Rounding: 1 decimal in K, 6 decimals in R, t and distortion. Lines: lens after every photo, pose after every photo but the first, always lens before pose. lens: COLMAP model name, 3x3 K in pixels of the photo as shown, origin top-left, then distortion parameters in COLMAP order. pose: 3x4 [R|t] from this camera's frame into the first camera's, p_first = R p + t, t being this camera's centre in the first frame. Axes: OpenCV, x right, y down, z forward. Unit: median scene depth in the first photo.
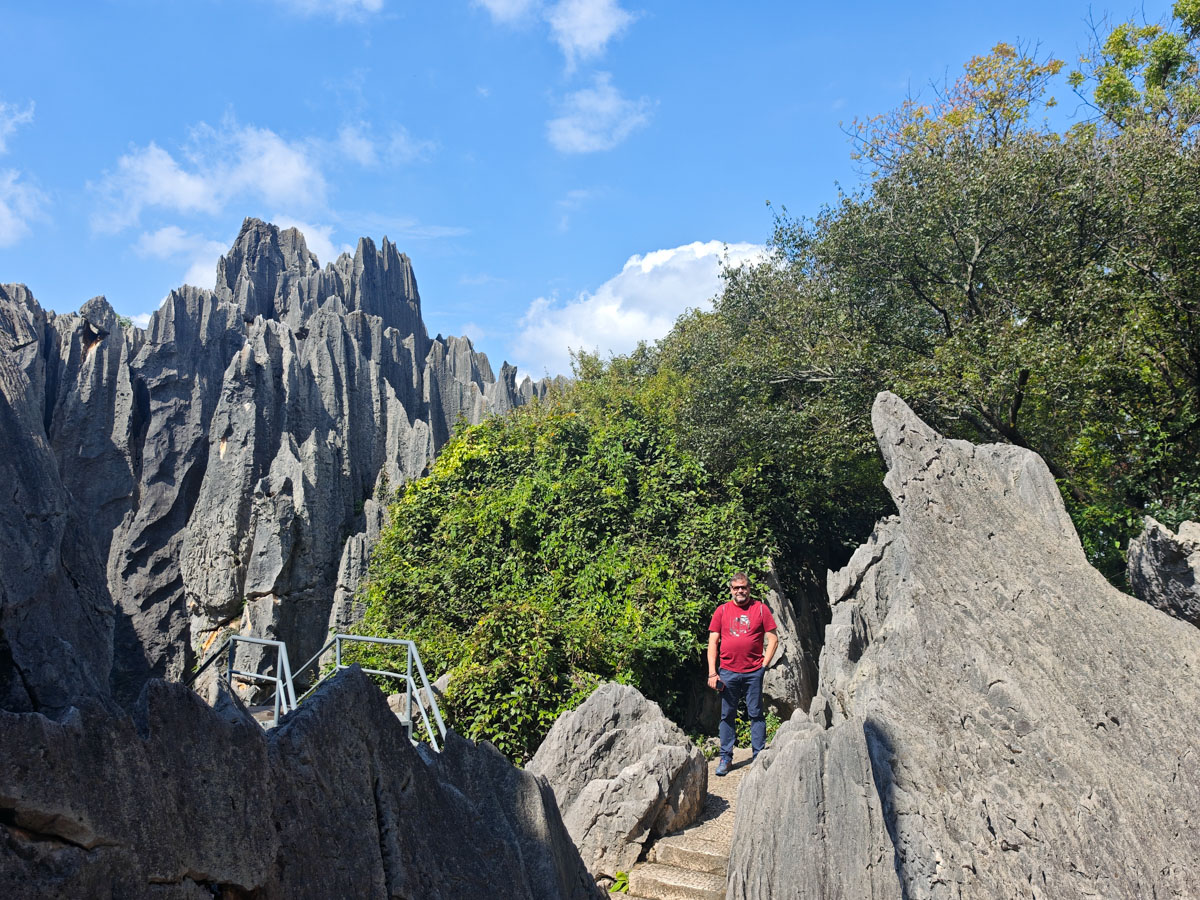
lens RADIAL K [[1123.4, 0, 602.6], [0, 1123.4, 450.4], [0, 0, 1]] dist [-0.013274, 0.000000]
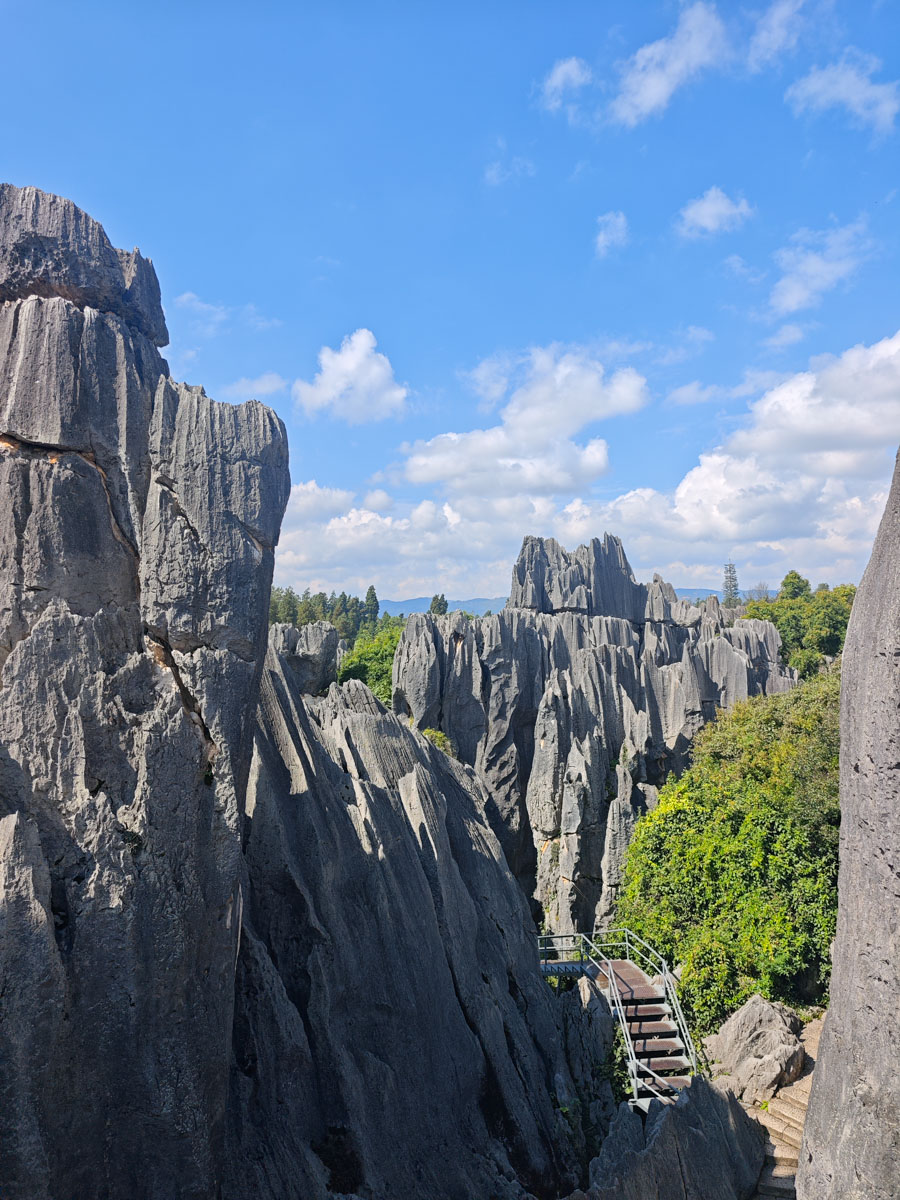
lens RADIAL K [[780.1, 0, 446.6], [0, 780.1, 594.9], [0, 0, 1]] dist [0.039142, -0.035356]
pose [[0.927572, -0.043394, -0.371116, 0.021561], [0.073015, 0.995136, 0.066136, -0.320110], [0.366441, -0.088443, 0.926228, -0.267013]]
